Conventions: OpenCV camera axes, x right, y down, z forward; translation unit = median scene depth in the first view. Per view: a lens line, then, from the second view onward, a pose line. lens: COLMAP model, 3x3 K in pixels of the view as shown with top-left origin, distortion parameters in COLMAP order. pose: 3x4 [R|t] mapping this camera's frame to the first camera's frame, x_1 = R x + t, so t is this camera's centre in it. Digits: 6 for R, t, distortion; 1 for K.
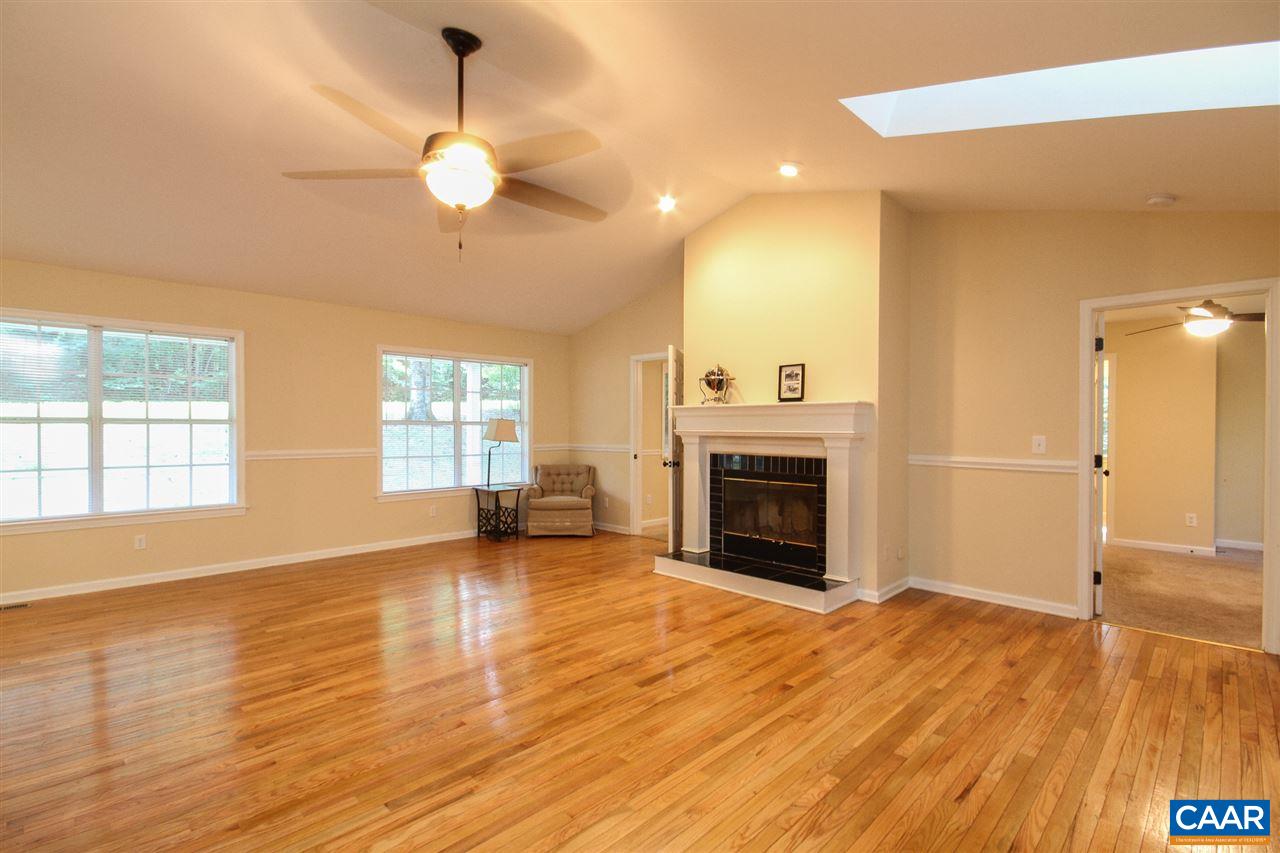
lens RADIAL K [[591.0, 0, 642.3], [0, 591.0, 431.3], [0, 0, 1]] dist [-0.000027, -0.000637]
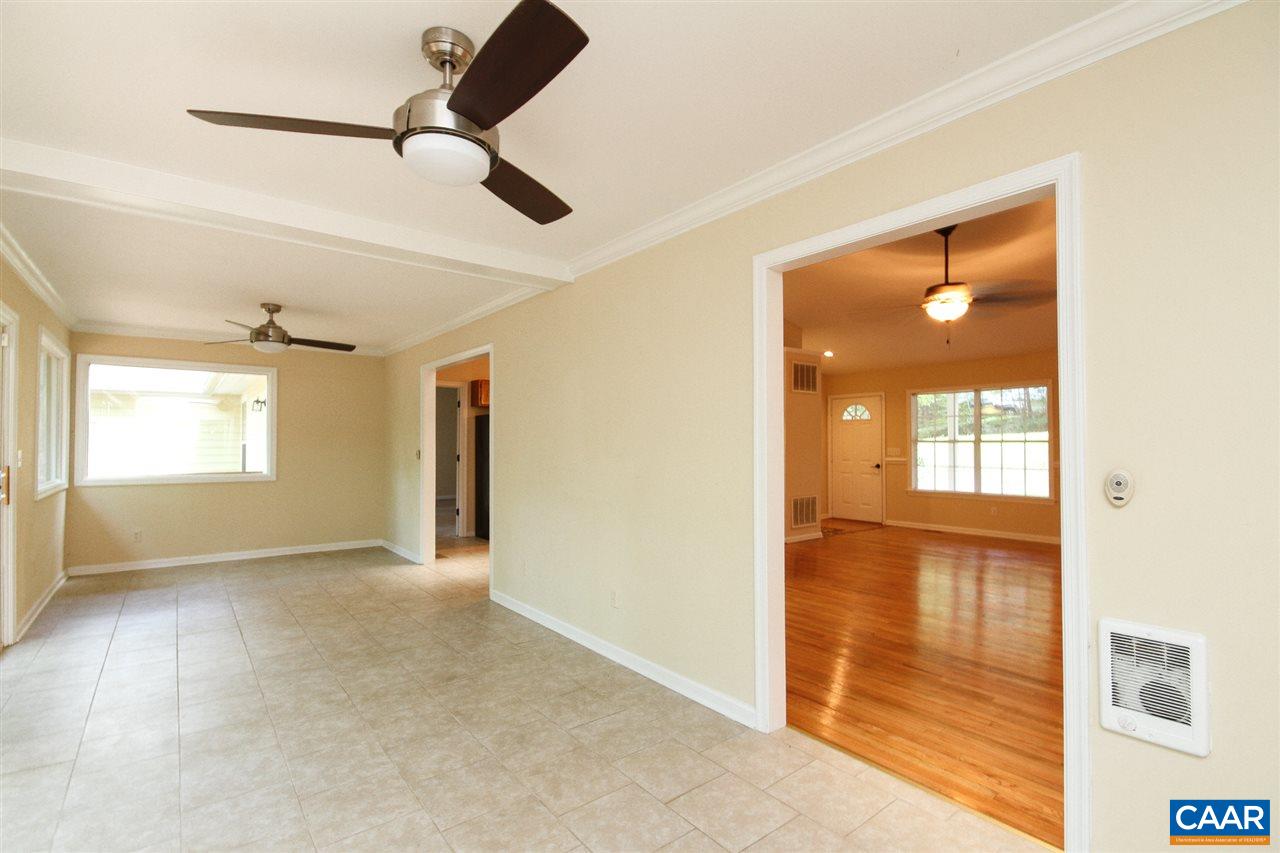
lens RADIAL K [[591.0, 0, 642.3], [0, 591.0, 431.3], [0, 0, 1]] dist [-0.000027, -0.000637]
pose [[-0.123783, -0.021531, -0.992076, 1.021259], [-0.009300, 0.999746, -0.020537, -0.001659], [0.992266, 0.006684, -0.123952, 0.203745]]
